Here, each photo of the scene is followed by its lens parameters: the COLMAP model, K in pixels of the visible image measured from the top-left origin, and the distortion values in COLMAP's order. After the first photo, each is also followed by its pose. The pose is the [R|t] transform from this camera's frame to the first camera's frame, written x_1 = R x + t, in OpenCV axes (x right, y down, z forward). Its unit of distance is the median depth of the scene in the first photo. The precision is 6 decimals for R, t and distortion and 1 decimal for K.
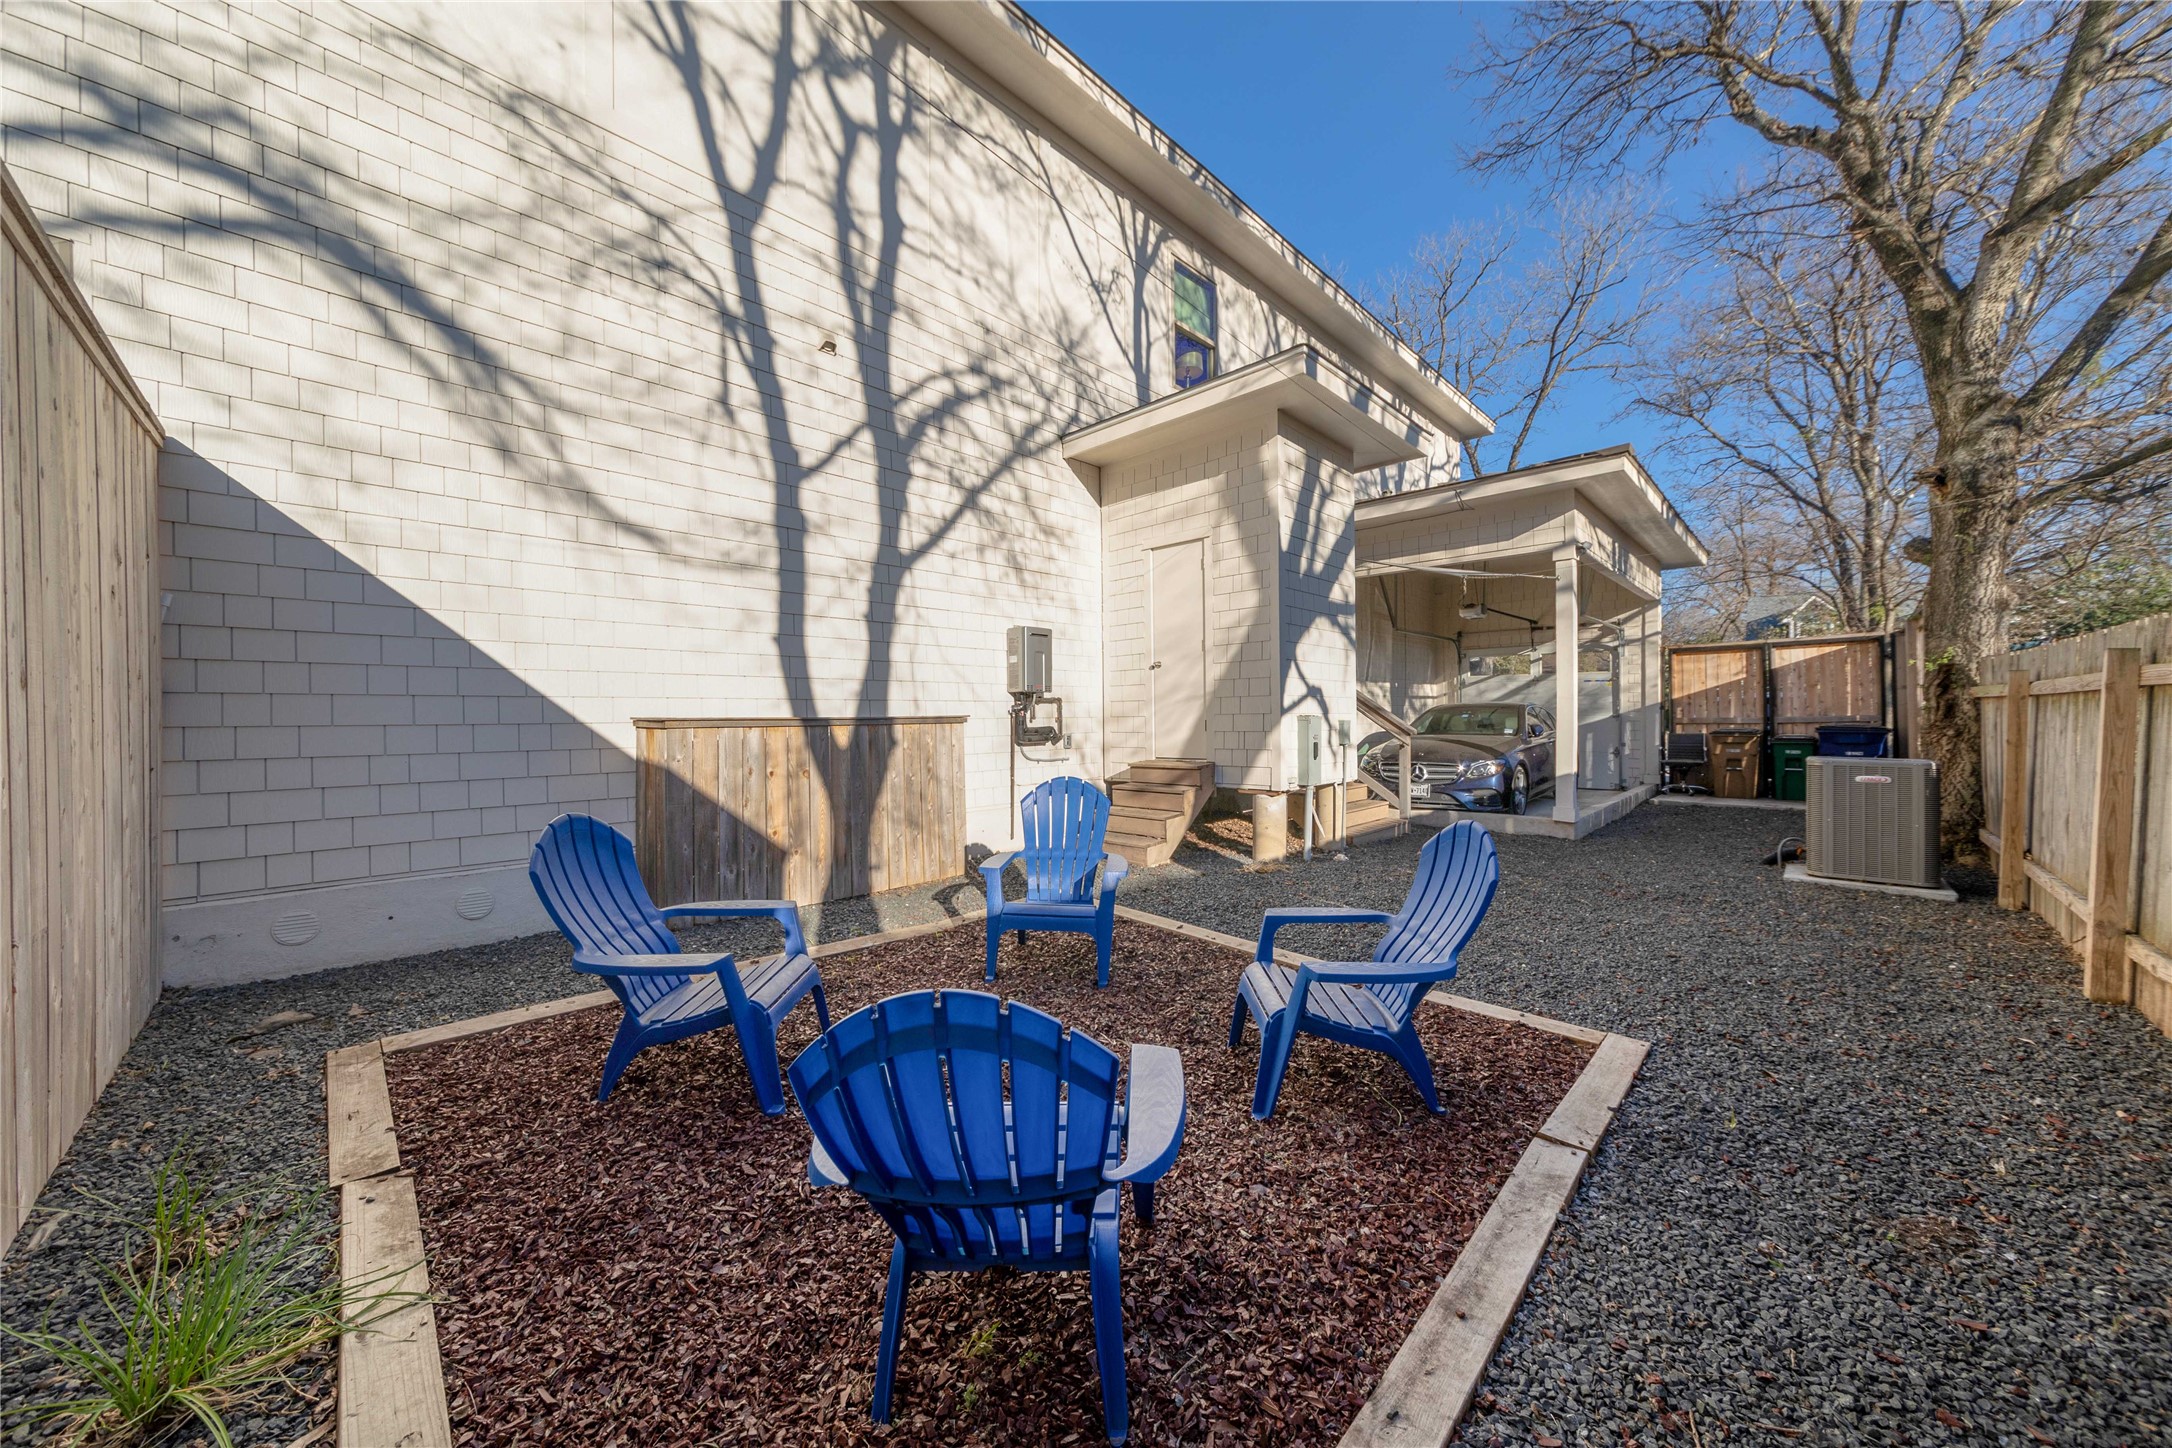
lens RADIAL K [[776.6, 0, 1091.7], [0, 776.6, 723.4], [0, 0, 1]] dist [0.000639, 0.001307]
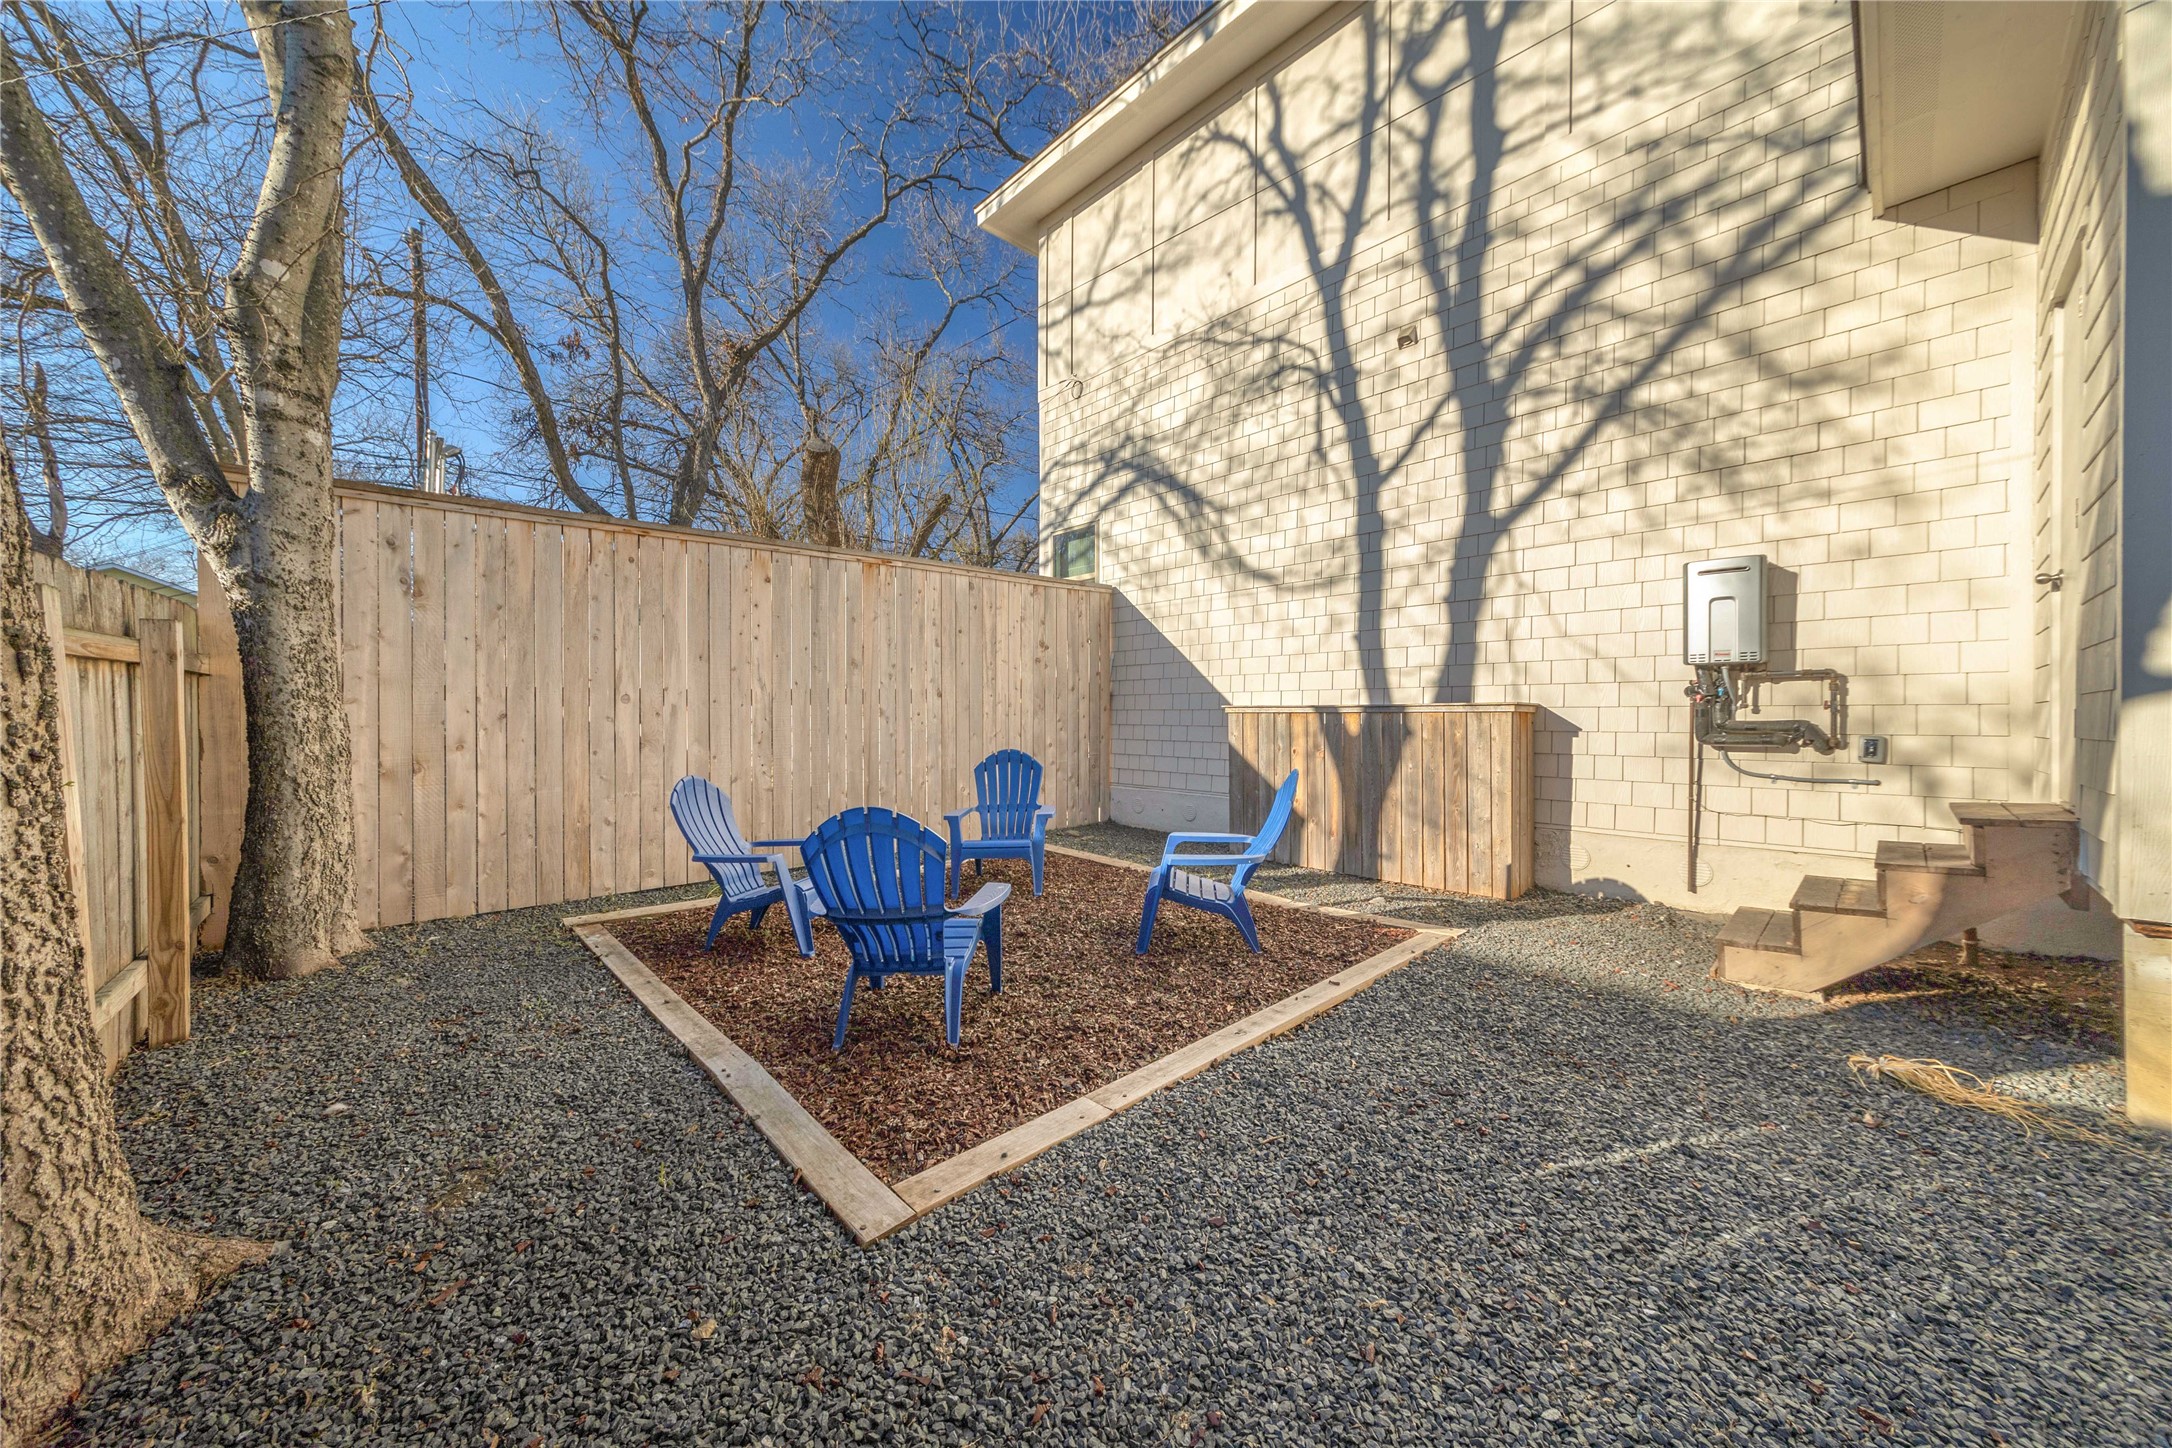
lens RADIAL K [[776.6, 0, 1092.1], [0, 776.6, 717.1], [0, 0, 1]] dist [0.000639, 0.001307]
pose [[-0.066658, 0.011941, -0.997704, 0.710546], [-0.005757, 0.999907, 0.012352, -0.003571], [0.997759, 0.006567, -0.066583, 0.659488]]
